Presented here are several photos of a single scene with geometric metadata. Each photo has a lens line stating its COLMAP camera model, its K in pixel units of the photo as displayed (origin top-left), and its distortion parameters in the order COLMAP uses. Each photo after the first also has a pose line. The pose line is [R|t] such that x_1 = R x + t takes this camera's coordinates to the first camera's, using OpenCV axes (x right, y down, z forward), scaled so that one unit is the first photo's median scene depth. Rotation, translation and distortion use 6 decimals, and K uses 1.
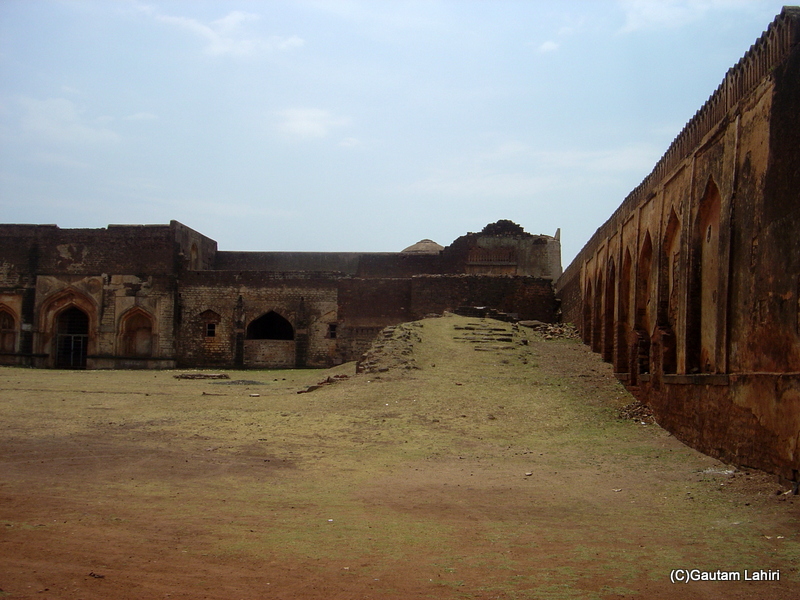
lens RADIAL K [[902.0, 0, 399.8], [0, 902.0, 297.6], [0, 0, 1]] dist [-0.139487, 0.000000]
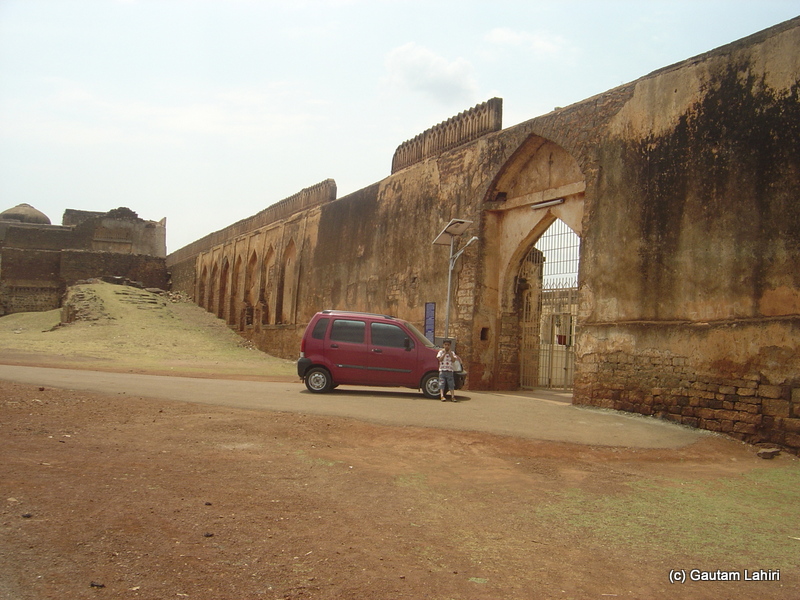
lens RADIAL K [[902.0, 0, 400.4], [0, 902.0, 300.2], [0, 0, 1]] dist [-0.139487, 0.000000]
pose [[0.879653, 0.036518, 0.474213, -0.160583], [-0.059633, 0.997648, 0.033791, -0.023595], [-0.471864, -0.058004, 0.879762, -0.381730]]
